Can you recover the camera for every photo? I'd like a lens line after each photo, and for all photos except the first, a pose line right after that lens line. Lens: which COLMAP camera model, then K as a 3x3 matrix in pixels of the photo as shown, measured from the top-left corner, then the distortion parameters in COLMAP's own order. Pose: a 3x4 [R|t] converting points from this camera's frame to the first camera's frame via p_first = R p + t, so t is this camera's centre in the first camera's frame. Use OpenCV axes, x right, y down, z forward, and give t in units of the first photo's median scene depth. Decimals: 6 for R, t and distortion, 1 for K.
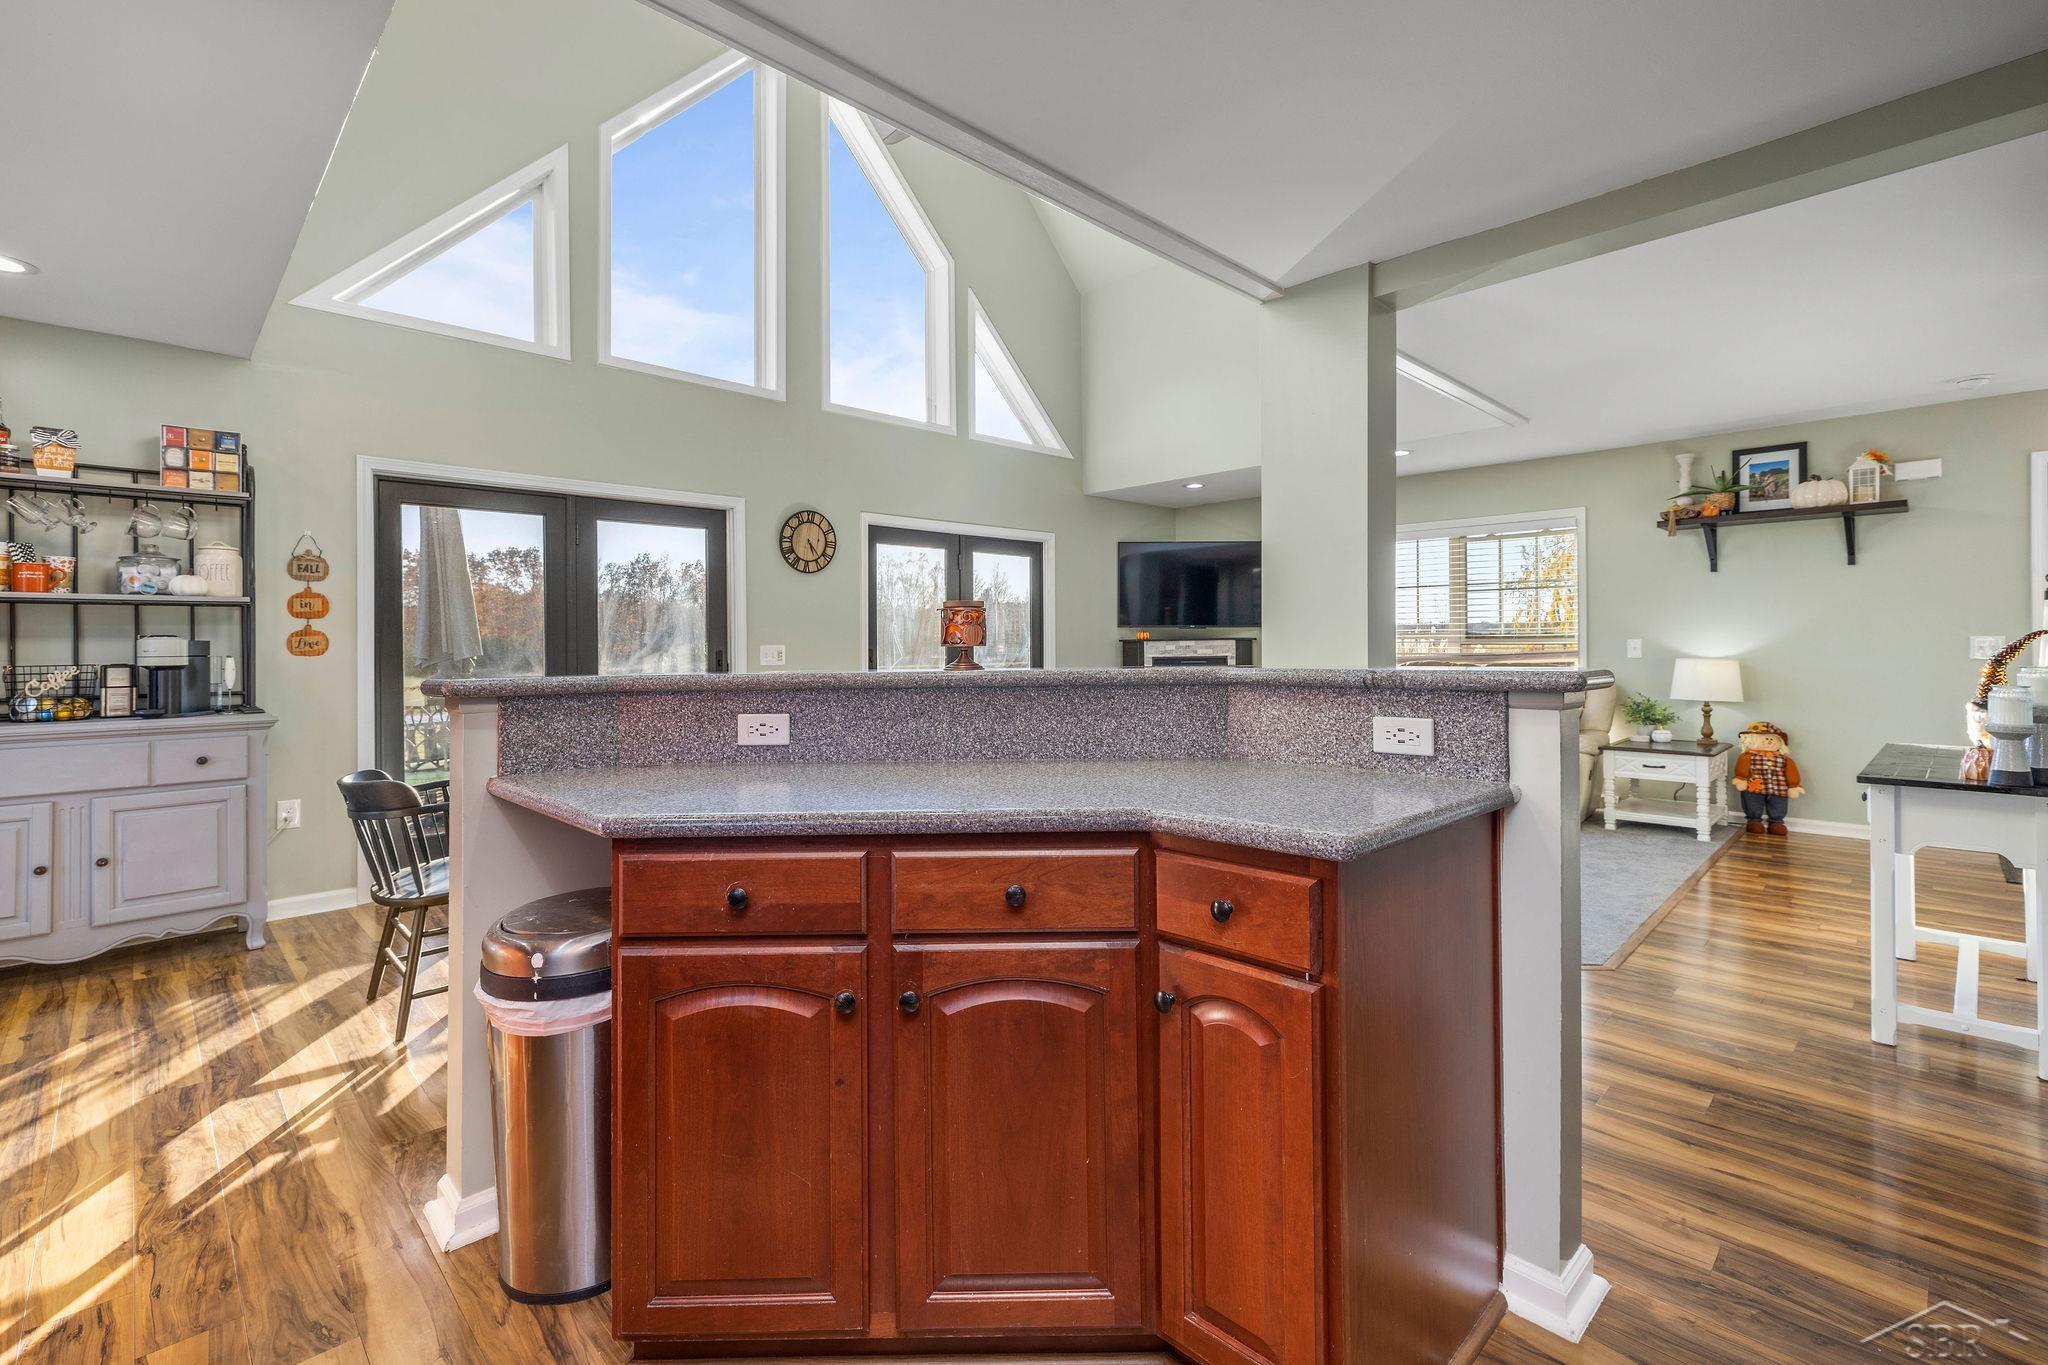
lens RADIAL K [[883.0, 0, 1022.1], [0, 883.0, 638.0], [0, 0, 1]] dist [0.001002, 0.000530]
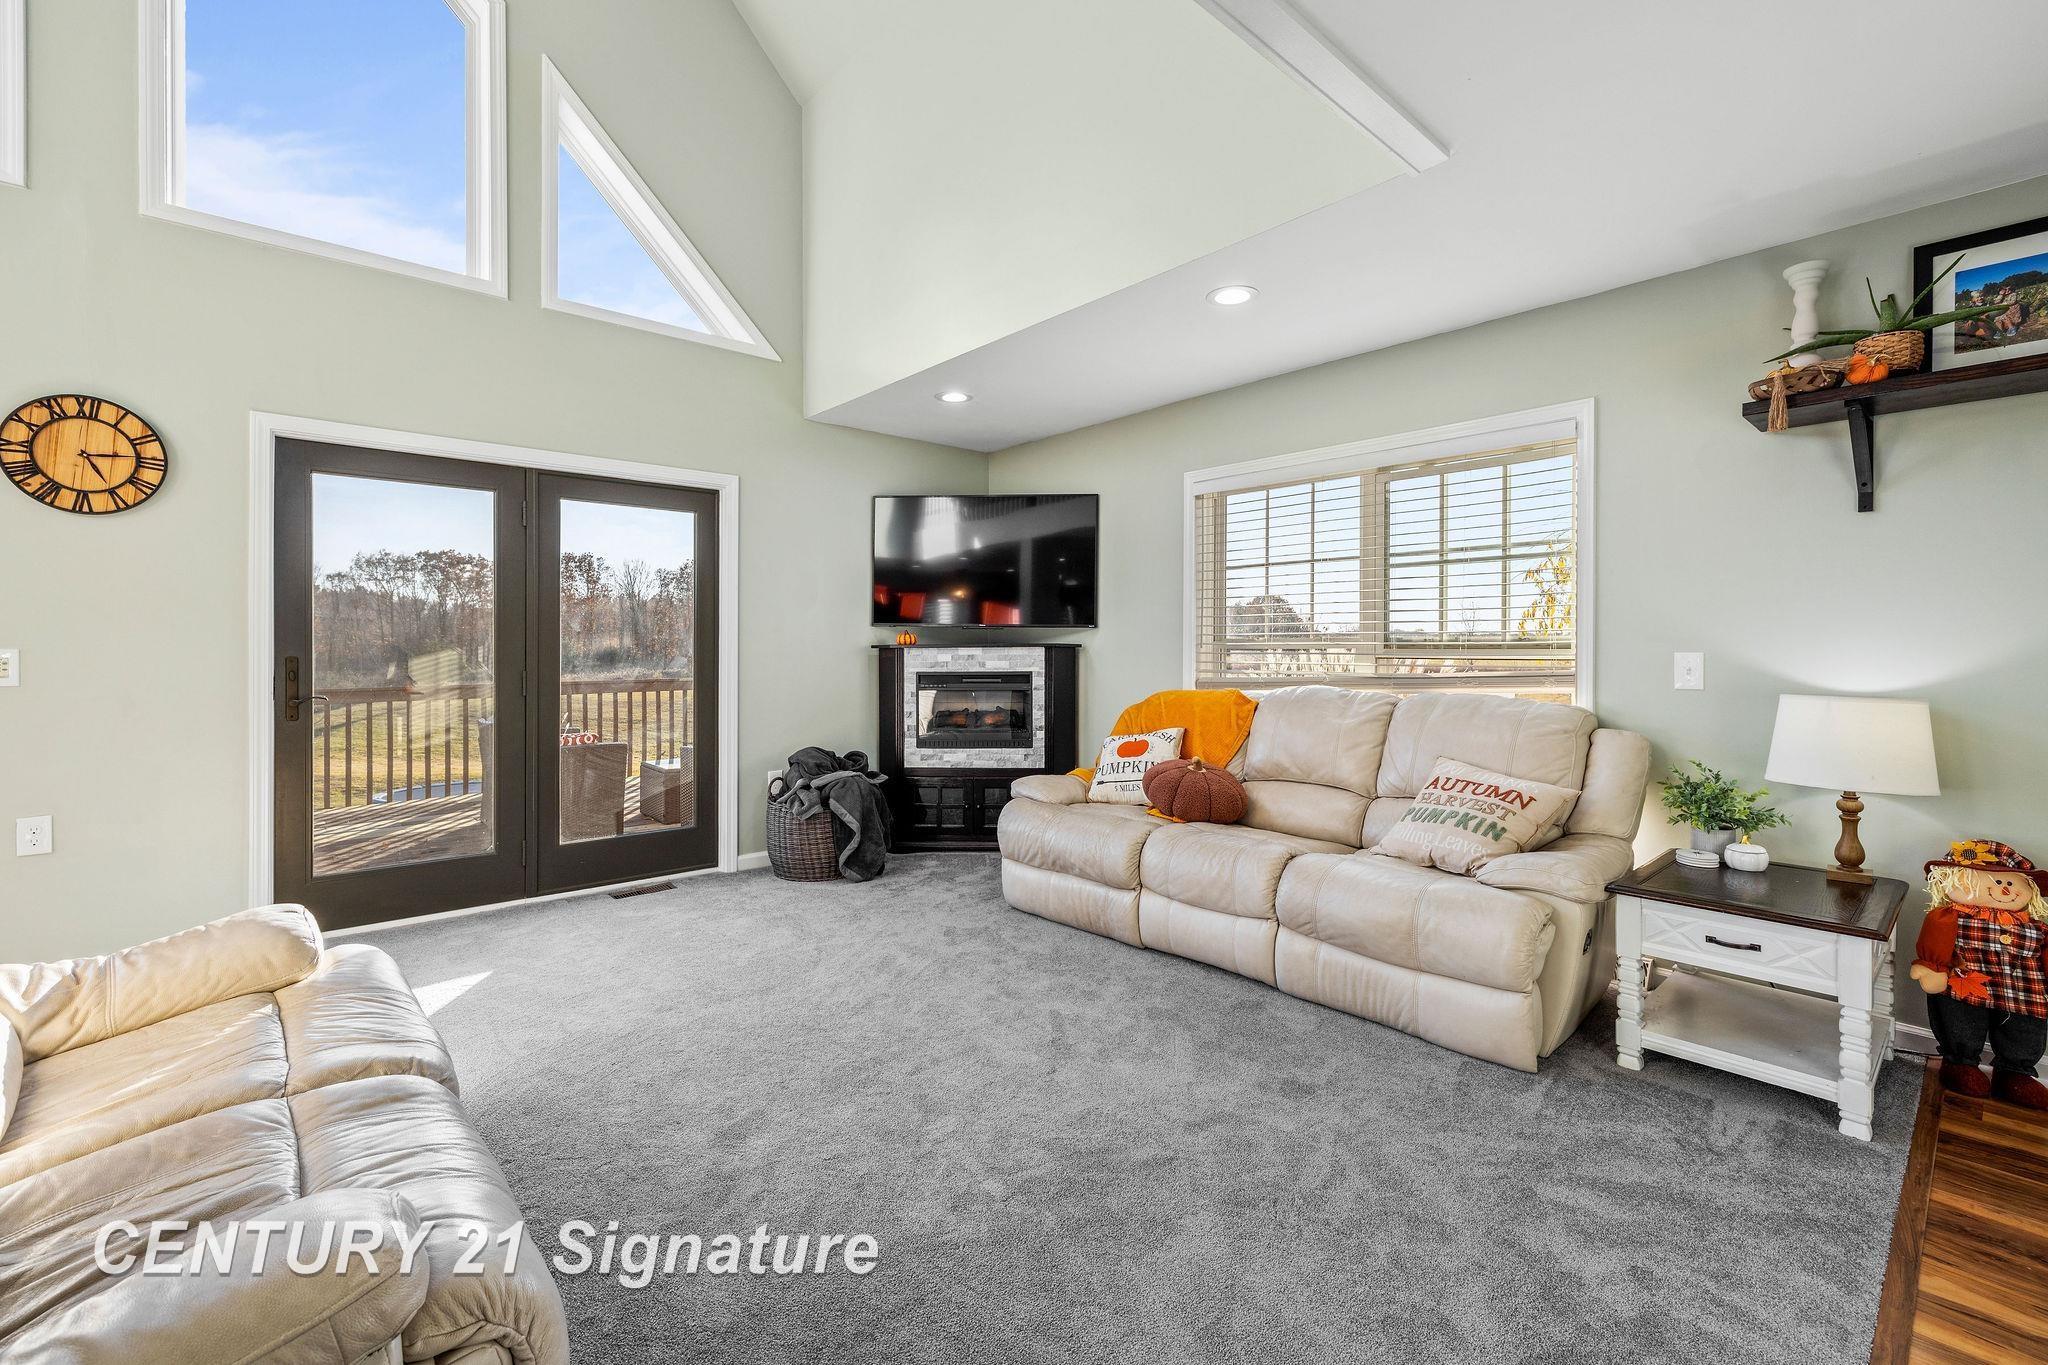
lens RADIAL K [[883.0, 0, 1008.2], [0, 883.0, 650.1], [0, 0, 1]] dist [0.001002, 0.000530]
pose [[0.998818, 0.009110, -0.047740, 0.349476], [-0.008813, 0.999940, 0.006429, 0.000234], [0.047795, -0.006001, 0.998839, 0.507043]]
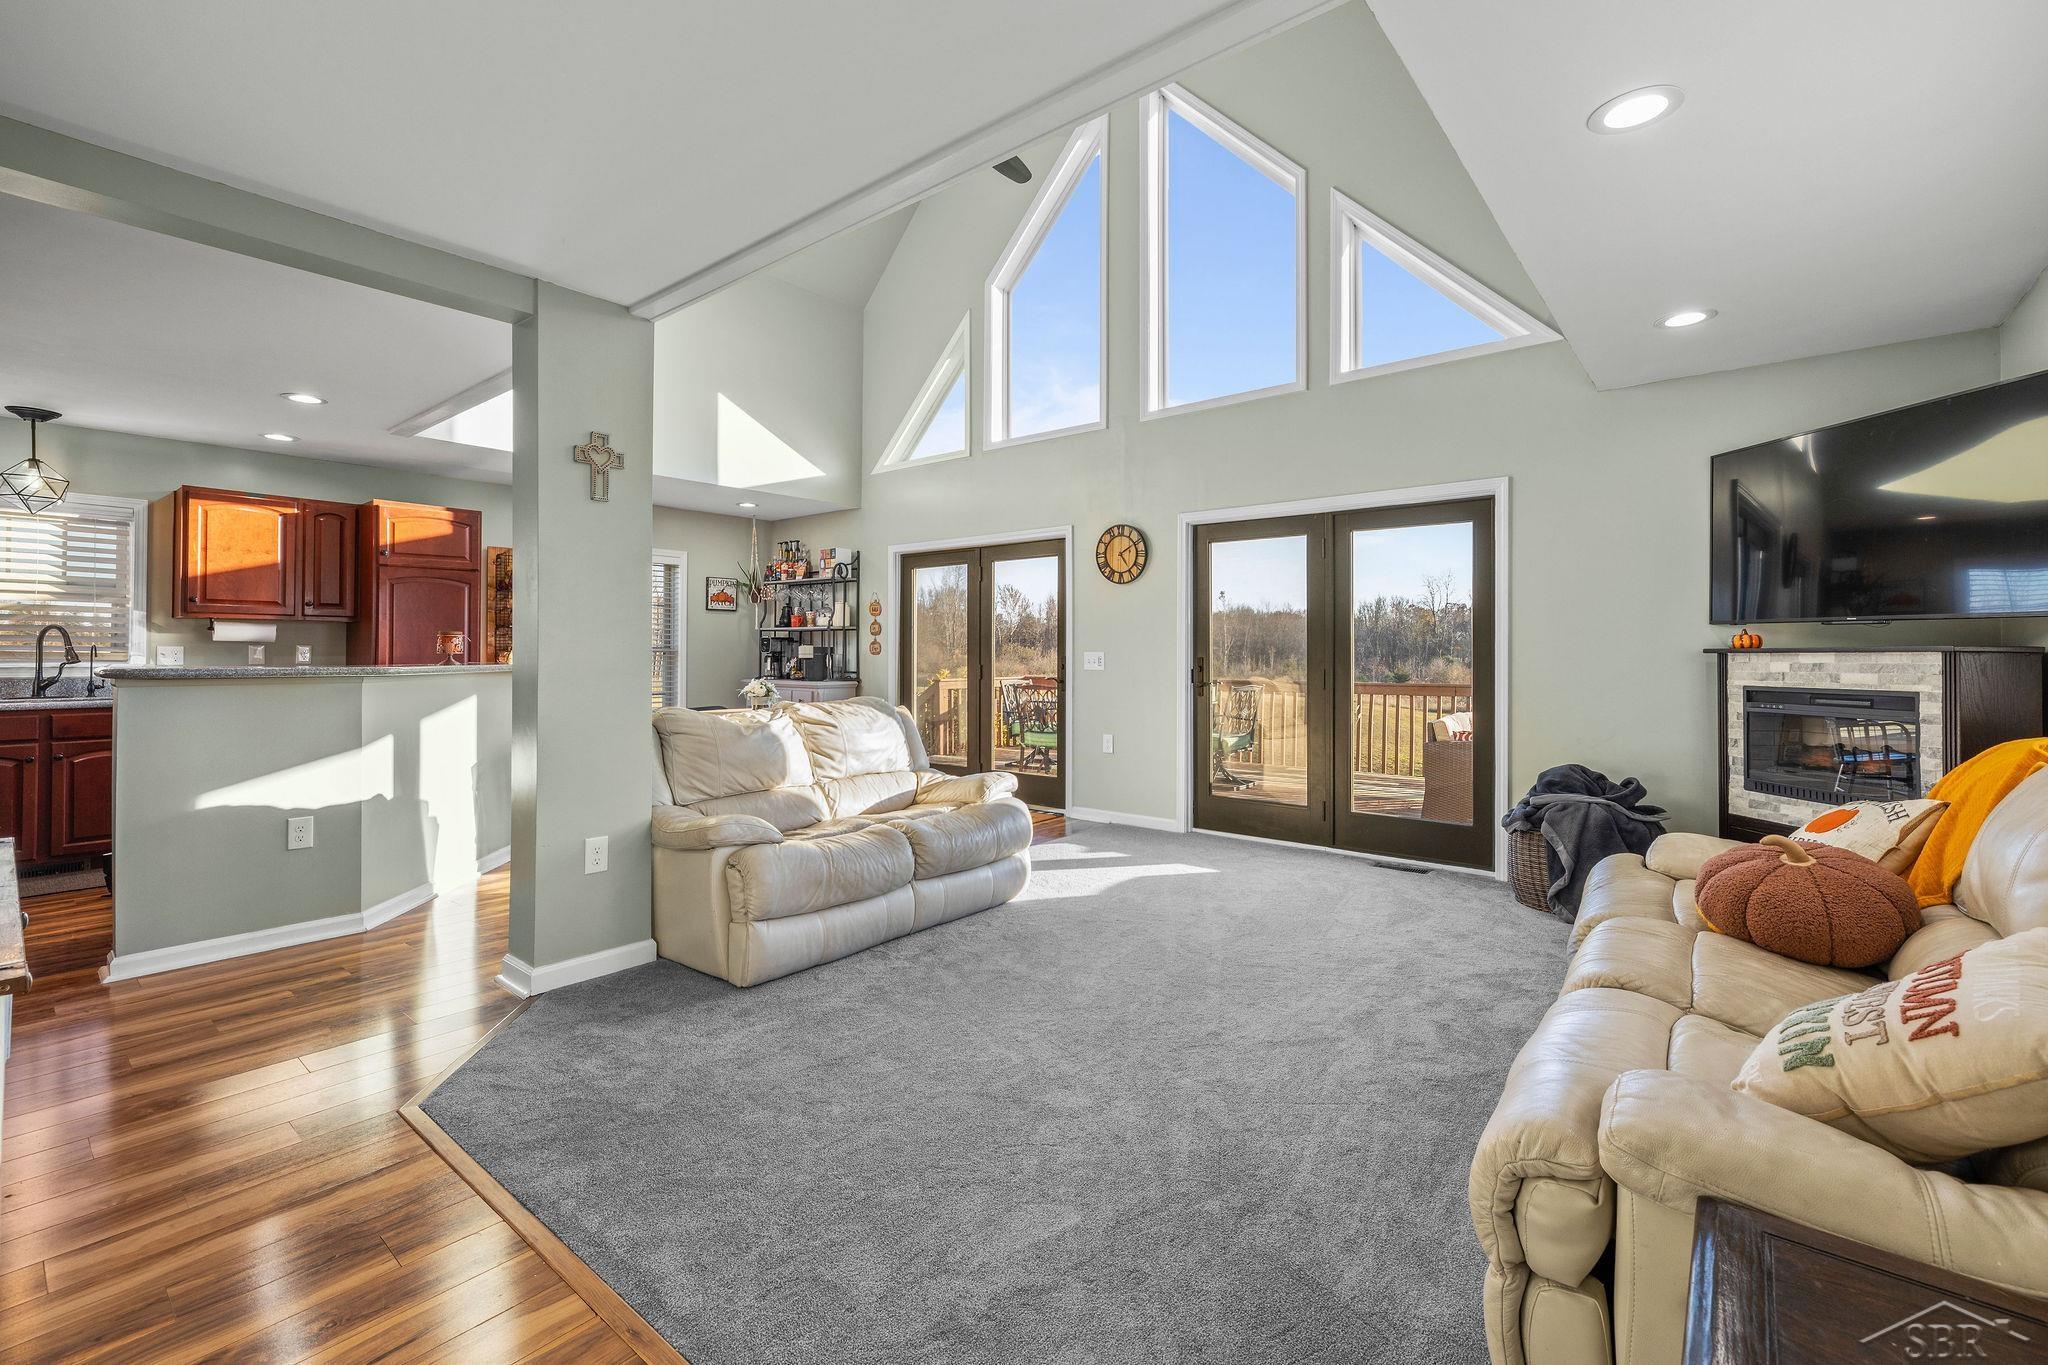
lens RADIAL K [[883.0, 0, 1038.1], [0, 883.0, 647.7], [0, 0, 1]] dist [0.001002, 0.000530]
pose [[0.113299, 0.003421, -0.993555, 0.812779], [-0.000476, 0.999994, 0.003389, -0.001253], [0.993561, 0.000089, 0.113300, 0.804502]]
